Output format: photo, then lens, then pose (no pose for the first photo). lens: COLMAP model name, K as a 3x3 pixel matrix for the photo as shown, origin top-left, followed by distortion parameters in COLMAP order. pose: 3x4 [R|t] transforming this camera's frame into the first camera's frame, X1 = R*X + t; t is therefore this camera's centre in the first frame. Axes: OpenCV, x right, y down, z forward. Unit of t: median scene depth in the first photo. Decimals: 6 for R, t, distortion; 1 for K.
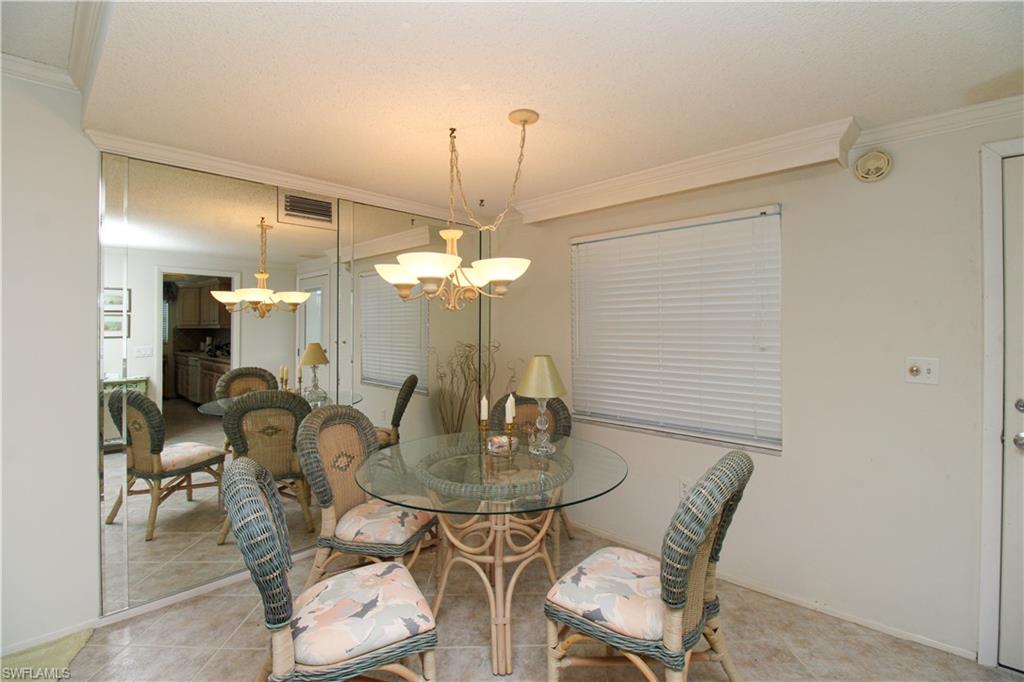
lens RADIAL K [[473.6, 0, 512.0], [0, 473.6, 327.7], [0, 0, 1]] dist [-0.000978, -0.011940]
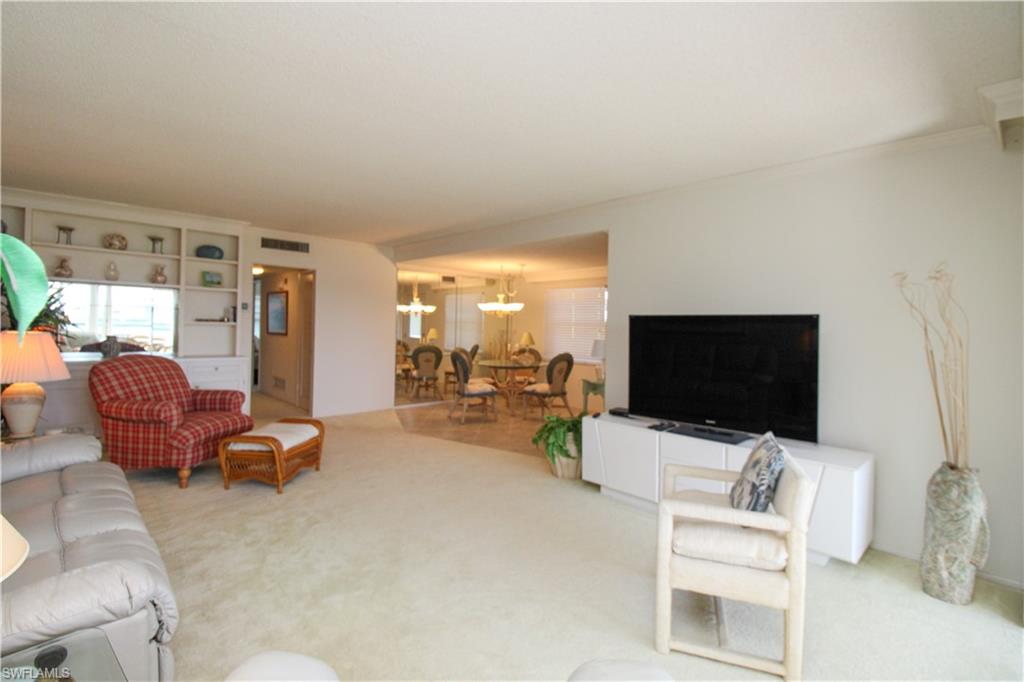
lens RADIAL K [[473.0, 0, 511.7], [0, 473.0, 327.8], [0, 0, 1]] dist [-0.000768, -0.000270]
pose [[0.998141, 0.022406, -0.056683, 0.159508], [-0.022151, 0.999741, 0.005134, 0.018422], [0.056783, -0.003869, 0.998379, -2.501251]]
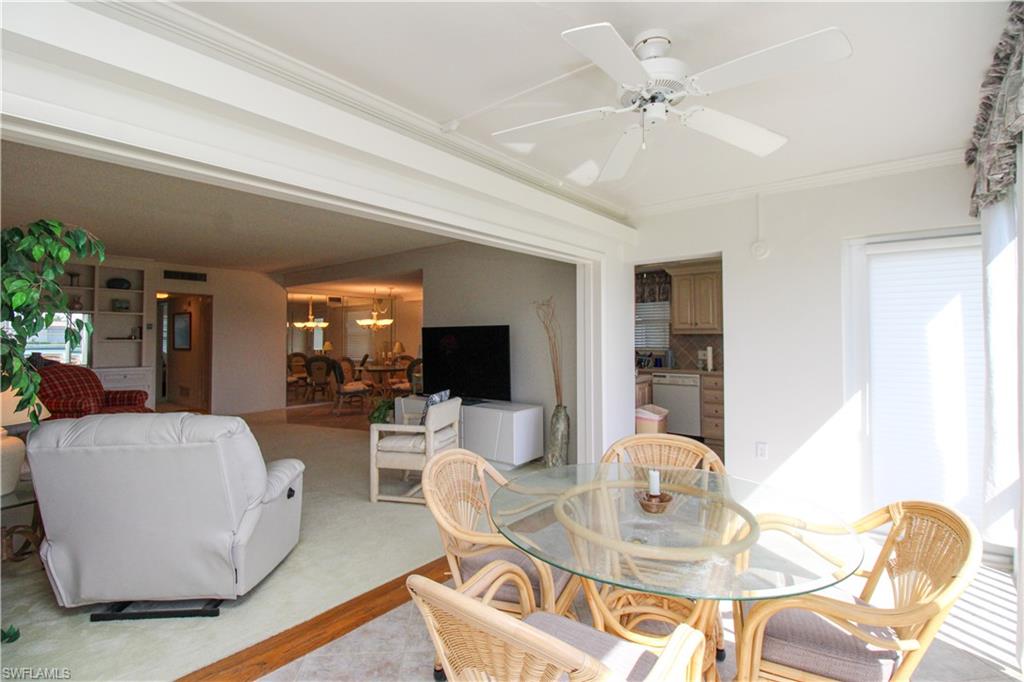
lens RADIAL K [[473.6, 0, 512.0], [0, 473.6, 327.7], [0, 0, 1]] dist [-0.000978, -0.011940]
pose [[0.997519, 0.000107, 0.070401, 0.824342], [0.001455, 0.999754, -0.022139, 0.029719], [-0.070386, 0.022187, 0.997273, -3.422087]]
